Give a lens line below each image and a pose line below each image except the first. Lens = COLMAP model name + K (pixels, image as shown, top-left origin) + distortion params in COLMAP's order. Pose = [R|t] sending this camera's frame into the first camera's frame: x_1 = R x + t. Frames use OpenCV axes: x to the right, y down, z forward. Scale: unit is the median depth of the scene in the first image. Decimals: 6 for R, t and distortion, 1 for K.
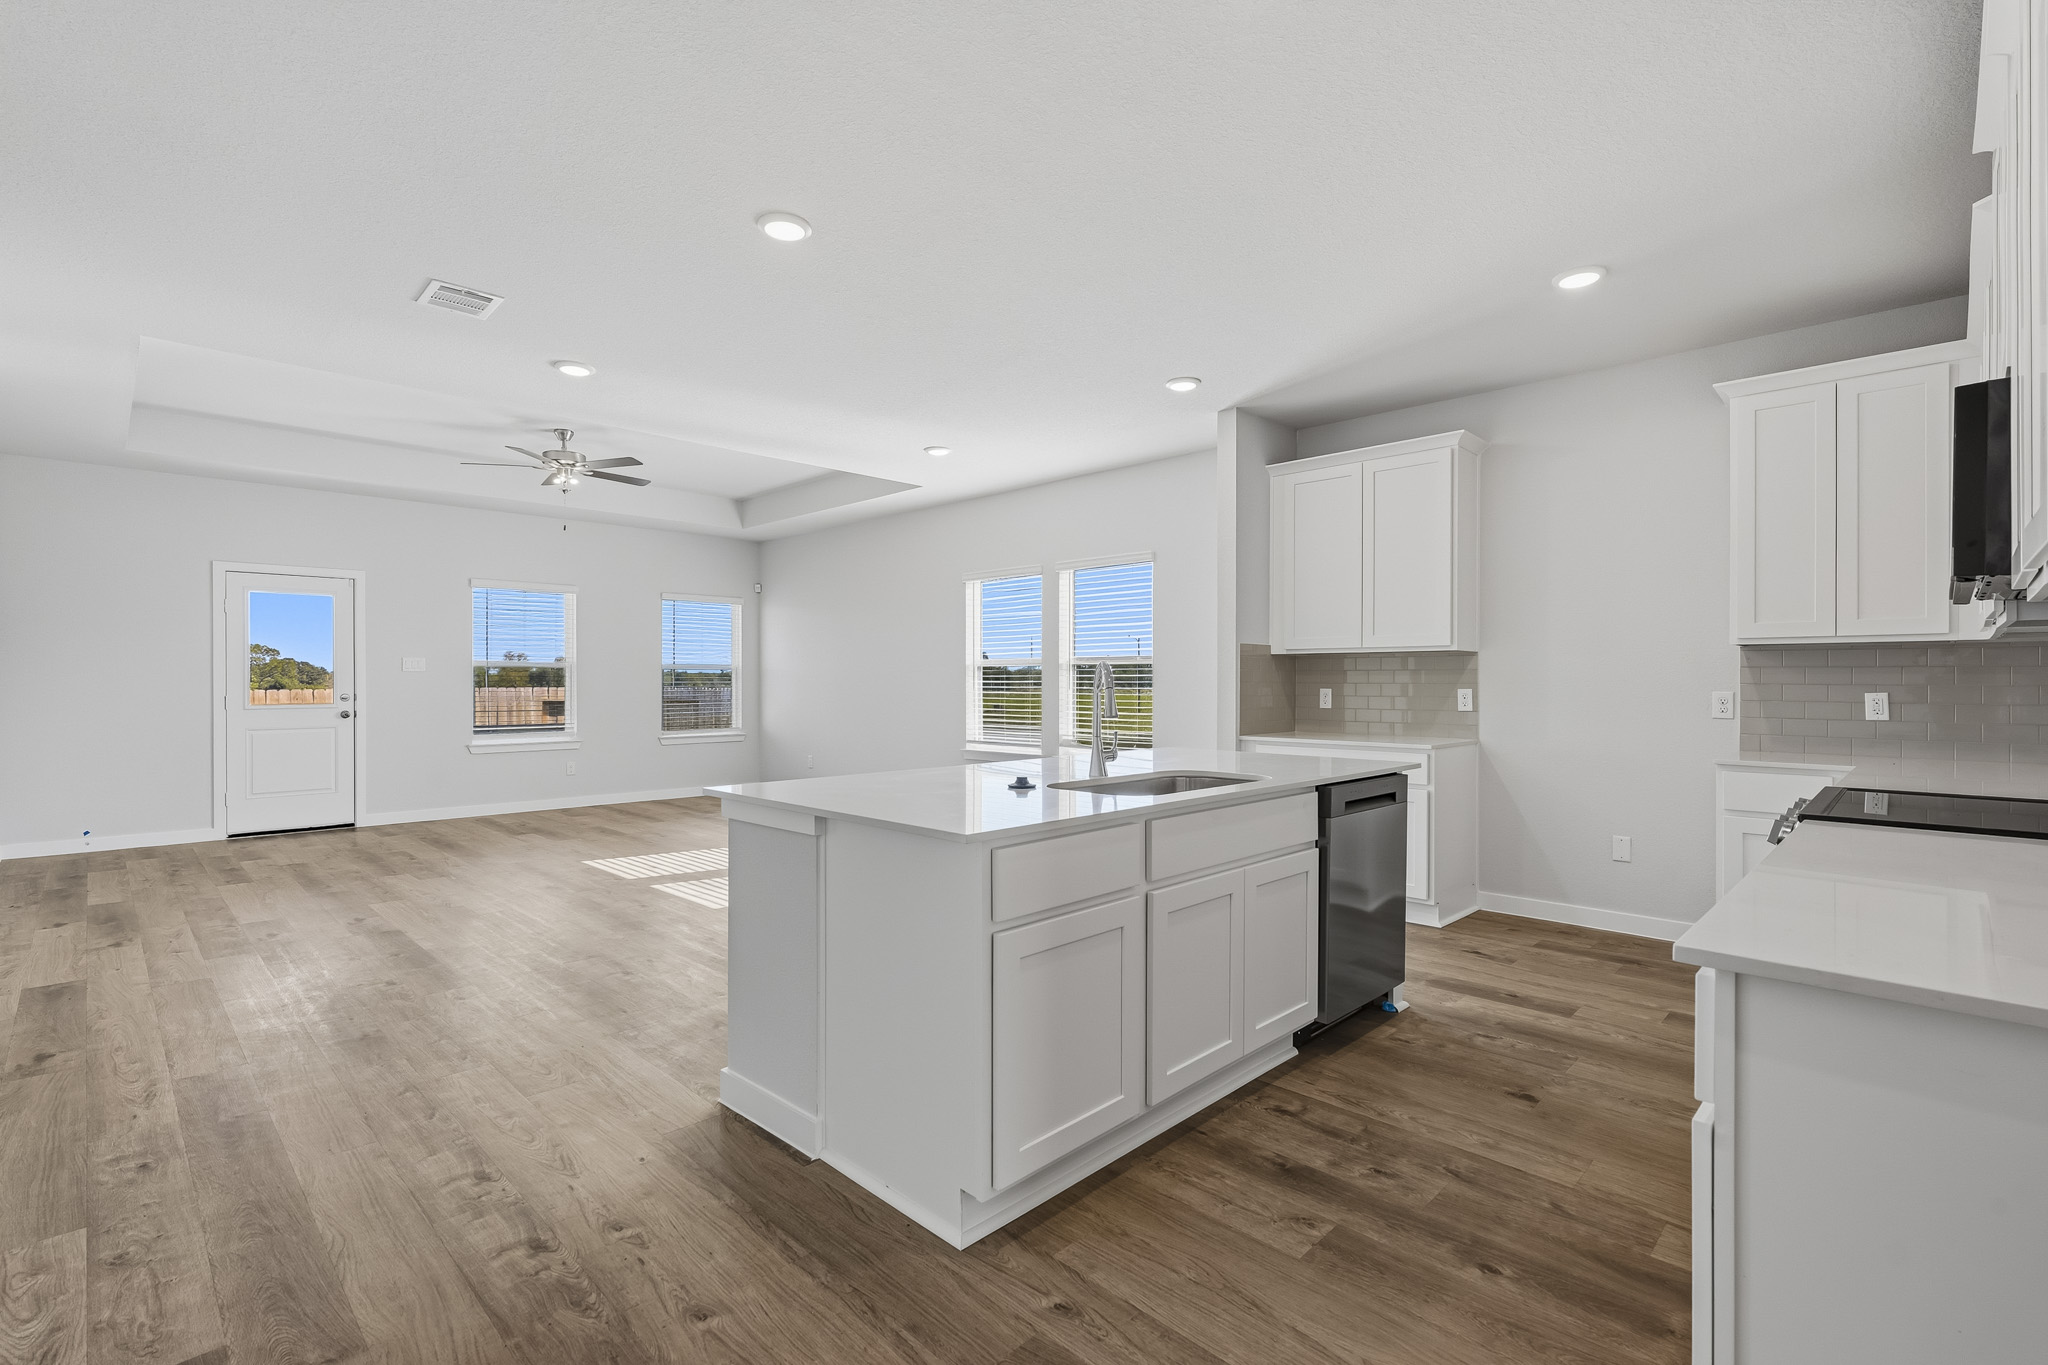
lens RADIAL K [[924.8, 0, 1025.8], [0, 924.8, 683.1], [0, 0, 1]] dist [-0.000434, 0.000178]
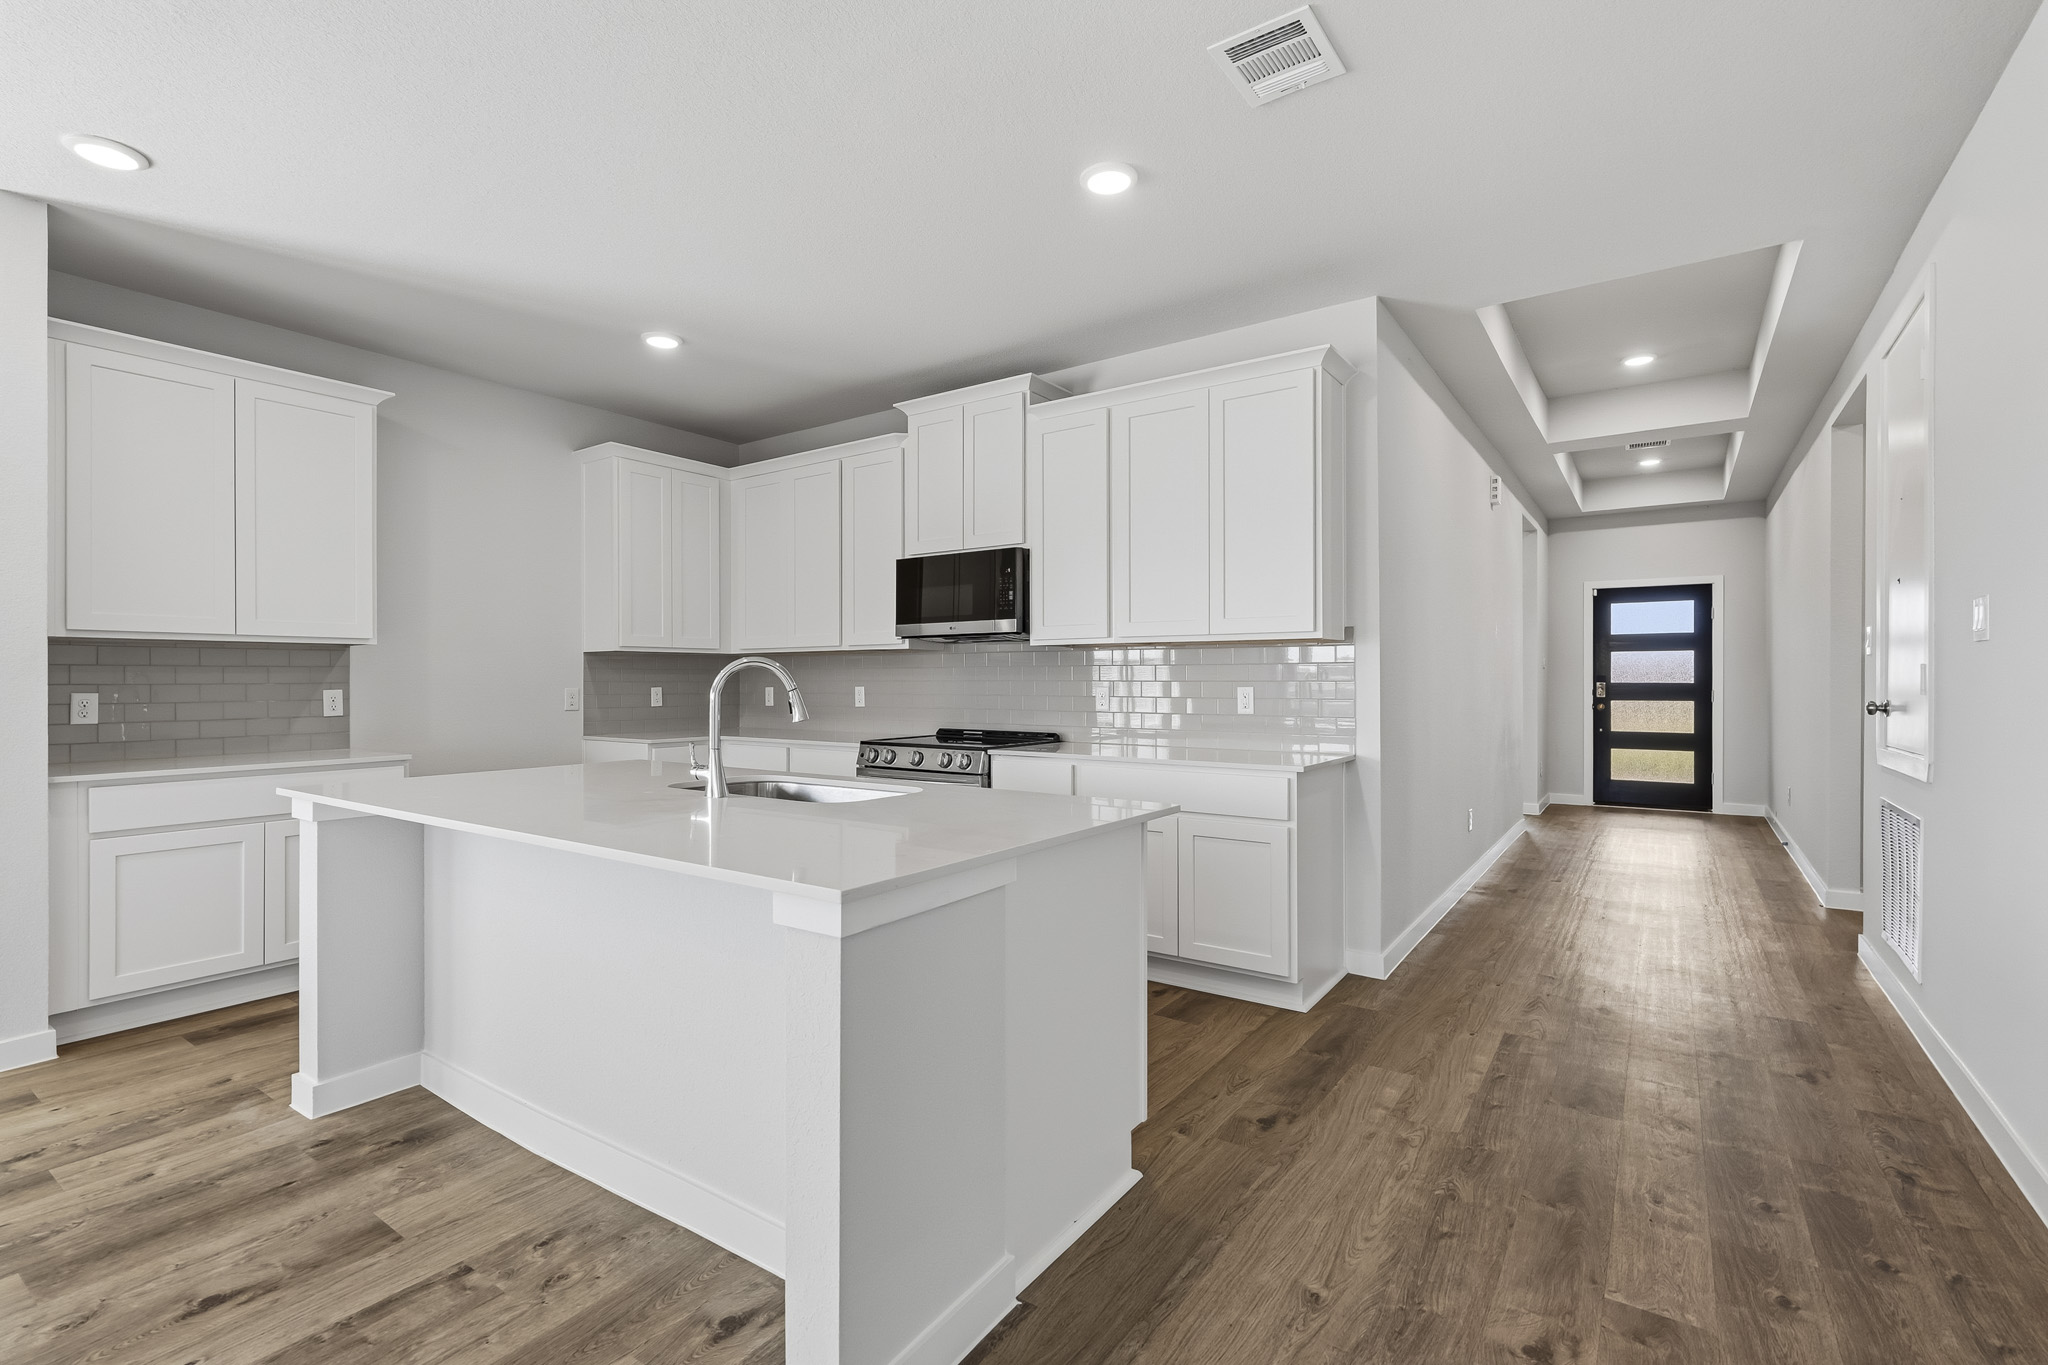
lens RADIAL K [[924.8, 0, 1025.8], [0, 924.8, 683.1], [0, 0, 1]] dist [-0.000434, 0.000178]
pose [[-0.170145, -0.005671, 0.985403, -0.951471], [0.003634, 0.999973, 0.006382, -0.005659], [-0.985412, 0.004667, -0.170119, 1.083200]]
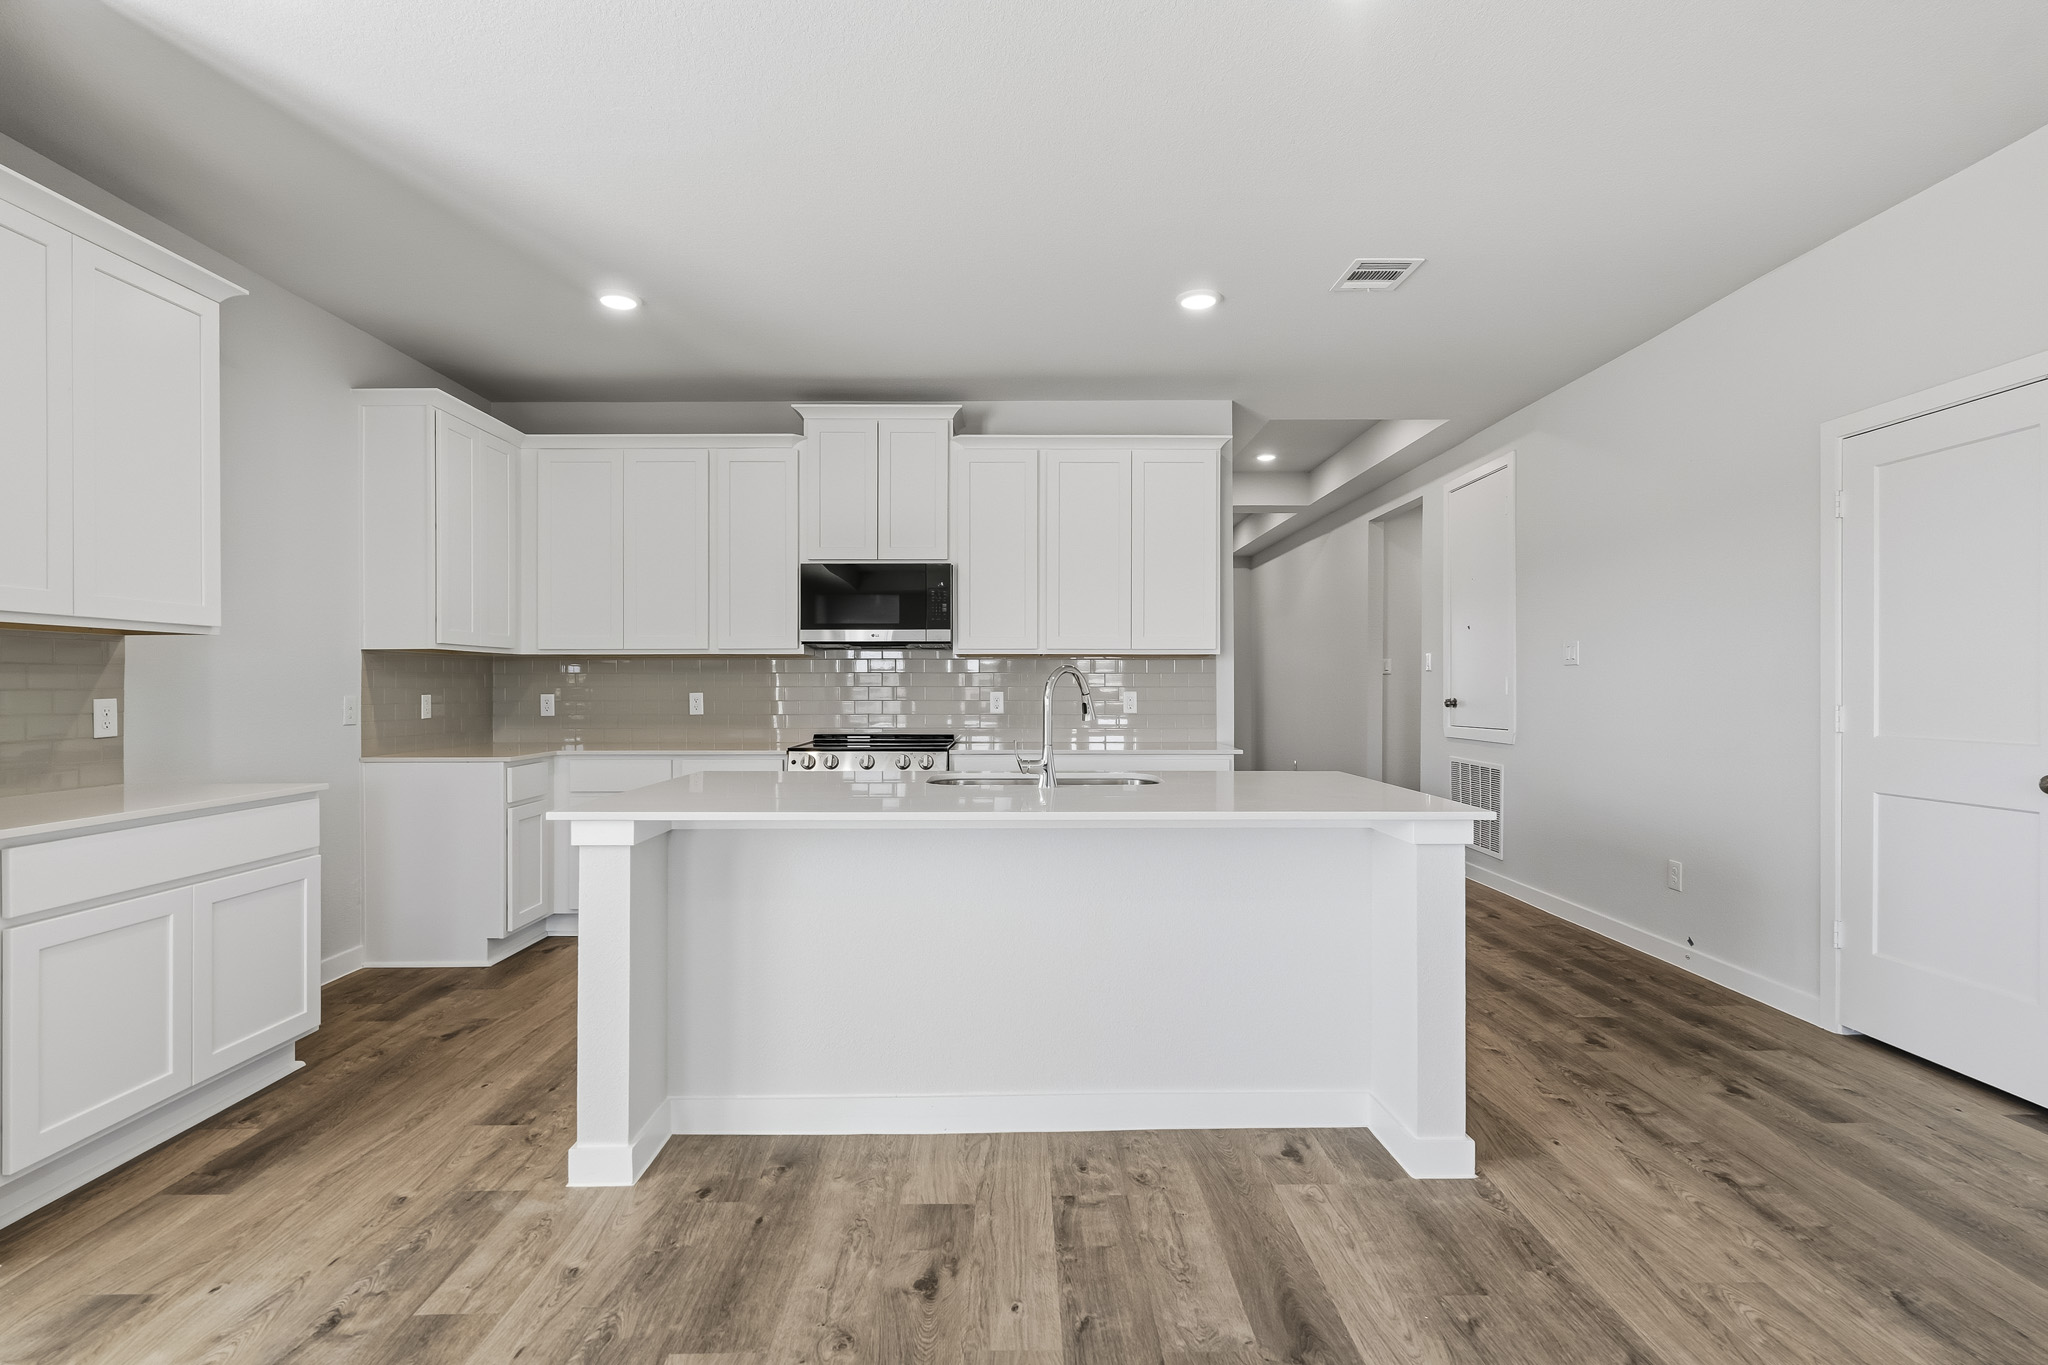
lens RADIAL K [[973.4, 0, 1016.3], [0, 973.4, 686.2], [0, 0, 1]] dist [-0.001730, 0.000067]
pose [[-0.707256, -0.001269, 0.706956, -0.732523], [0.001429, 0.999994, 0.003225, -0.005456], [-0.706956, 0.003290, -0.707250, 2.128145]]
